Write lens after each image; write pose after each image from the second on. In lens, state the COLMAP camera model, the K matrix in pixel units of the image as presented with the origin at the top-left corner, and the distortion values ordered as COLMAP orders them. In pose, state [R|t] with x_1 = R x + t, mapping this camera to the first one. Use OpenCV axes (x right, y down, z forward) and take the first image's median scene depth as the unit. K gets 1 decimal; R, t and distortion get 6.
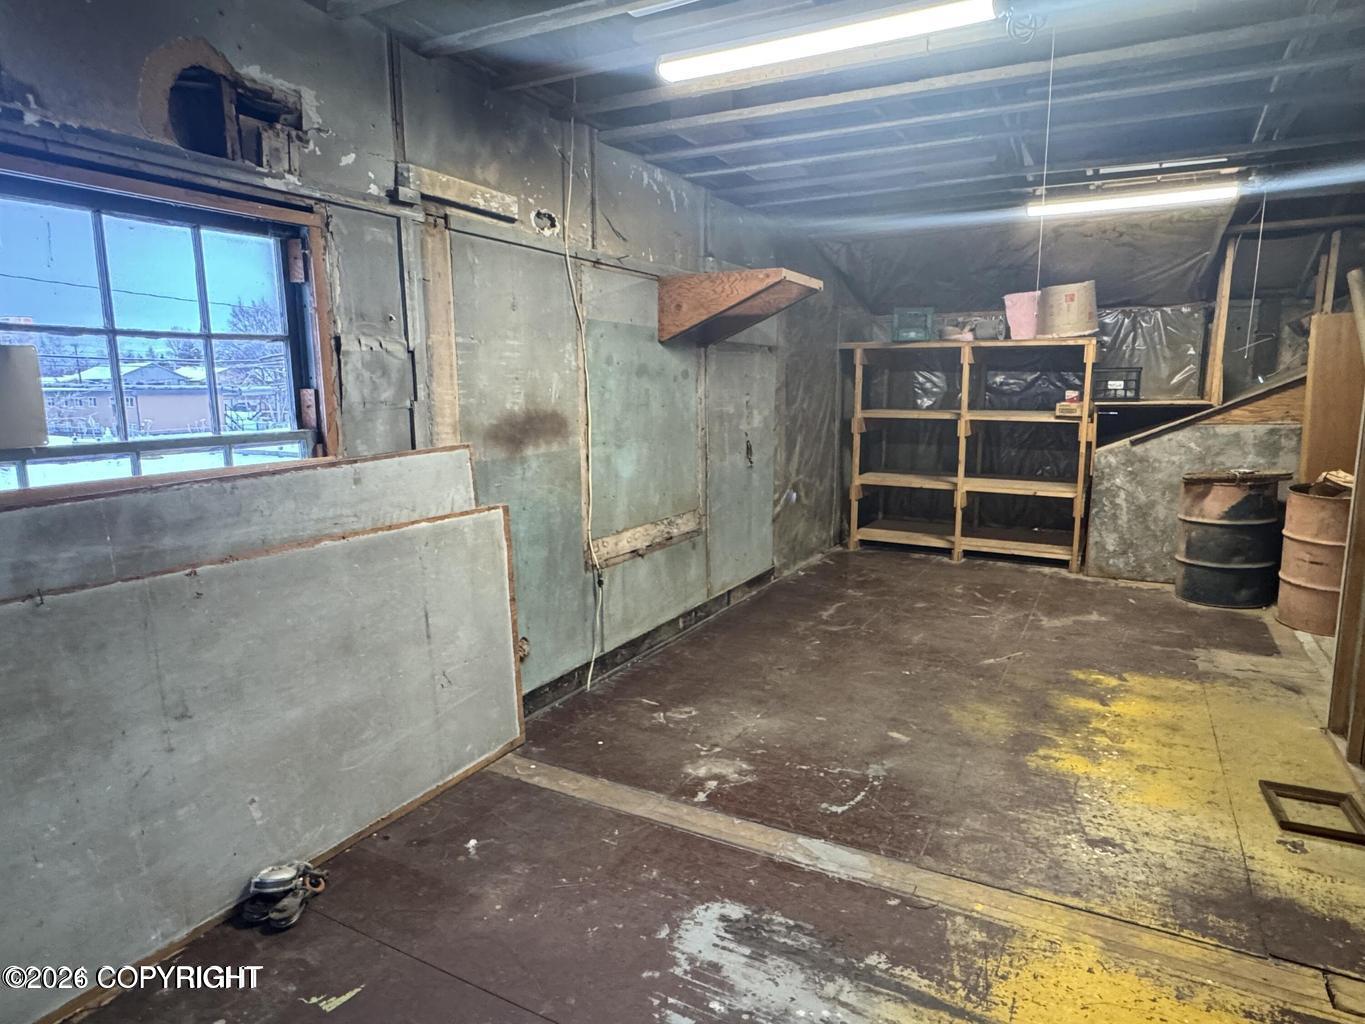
lens RADIAL K [[805.8, 0, 681.6], [0, 805.8, 512.4], [0, 0, 1]] dist [0.001124, -0.000125]
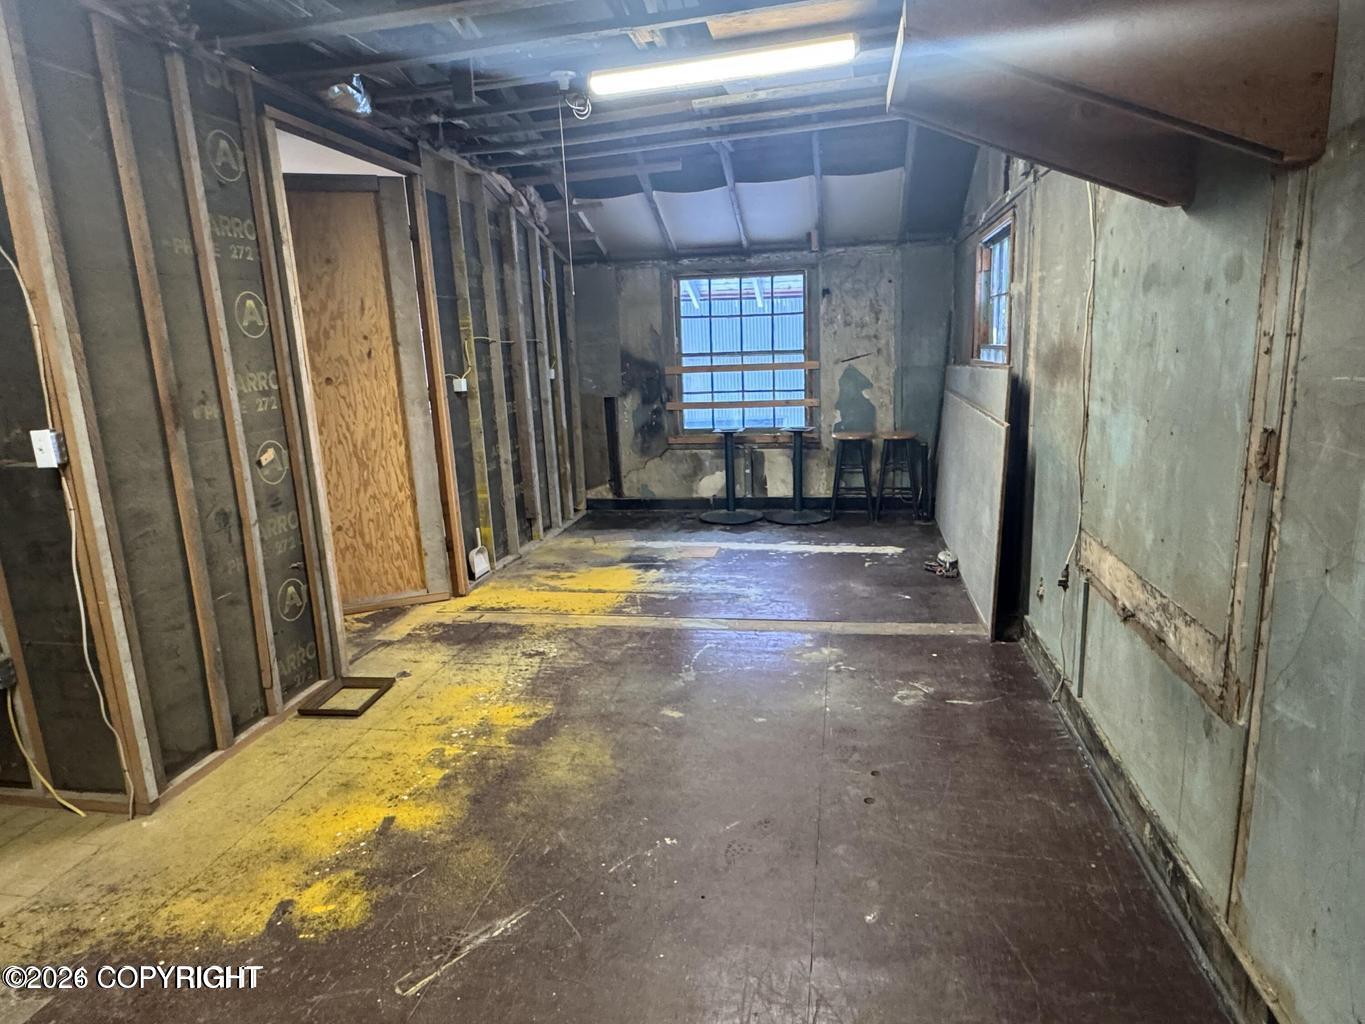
lens RADIAL K [[805.8, 0, 678.5], [0, 805.8, 511.5], [0, 0, 1]] dist [0.001124, -0.000125]
pose [[-0.952599, 0.112425, -0.282695, 0.507080], [0.006165, 0.936158, 0.351526, -0.274523], [0.304168, 0.333120, -0.892476, 1.780765]]
